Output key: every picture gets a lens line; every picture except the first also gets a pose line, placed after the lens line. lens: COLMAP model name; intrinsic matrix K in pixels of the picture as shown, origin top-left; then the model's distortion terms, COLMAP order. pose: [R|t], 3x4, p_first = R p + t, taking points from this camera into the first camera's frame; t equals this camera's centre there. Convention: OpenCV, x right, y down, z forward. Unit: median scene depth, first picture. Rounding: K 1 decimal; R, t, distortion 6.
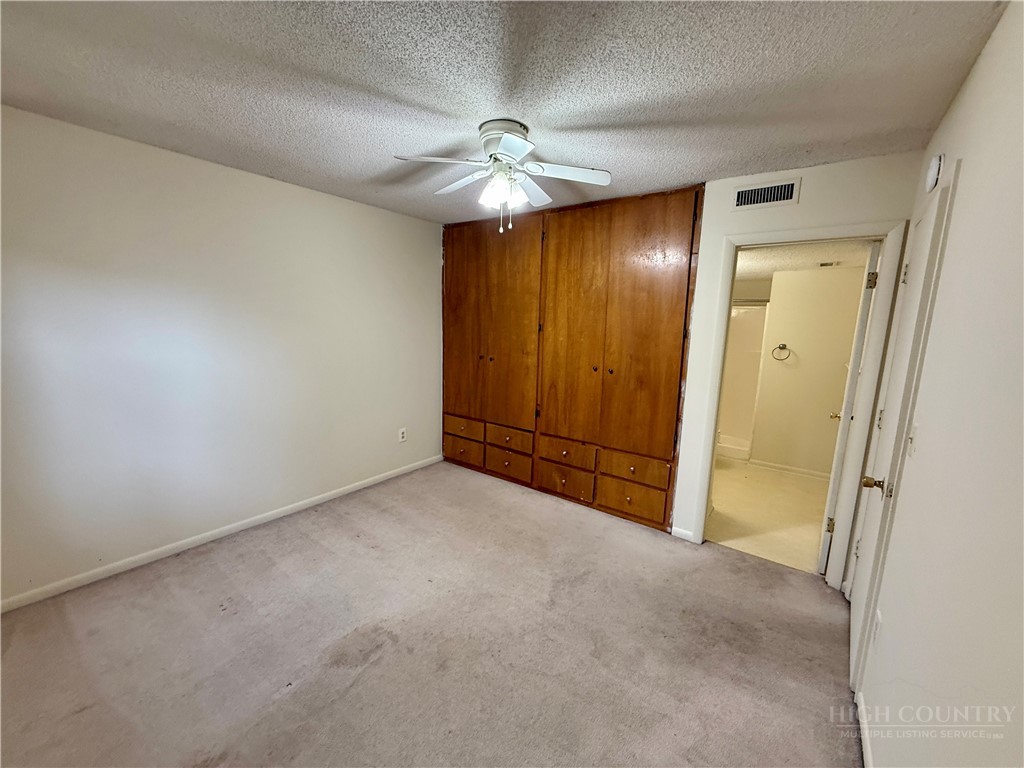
lens RADIAL K [[409.5, 0, 504.5], [0, 409.5, 382.1], [0, 0, 1]] dist [0.003307, 0.000033]
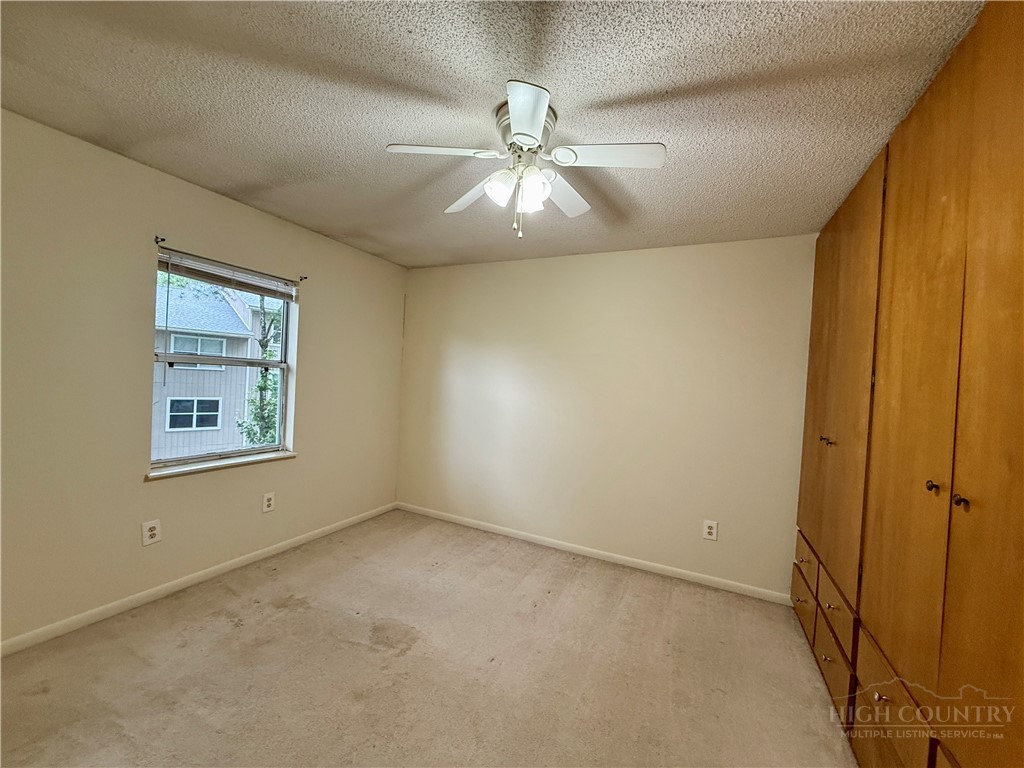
lens RADIAL K [[409.5, 0, 514.9], [0, 409.5, 382.7], [0, 0, 1]] dist [0.003307, 0.000033]
pose [[0.199592, -0.005995, -0.979861, 0.384121], [-0.197642, 0.979183, -0.046250, -0.025010], [0.959740, 0.202893, 0.194252, 0.445596]]
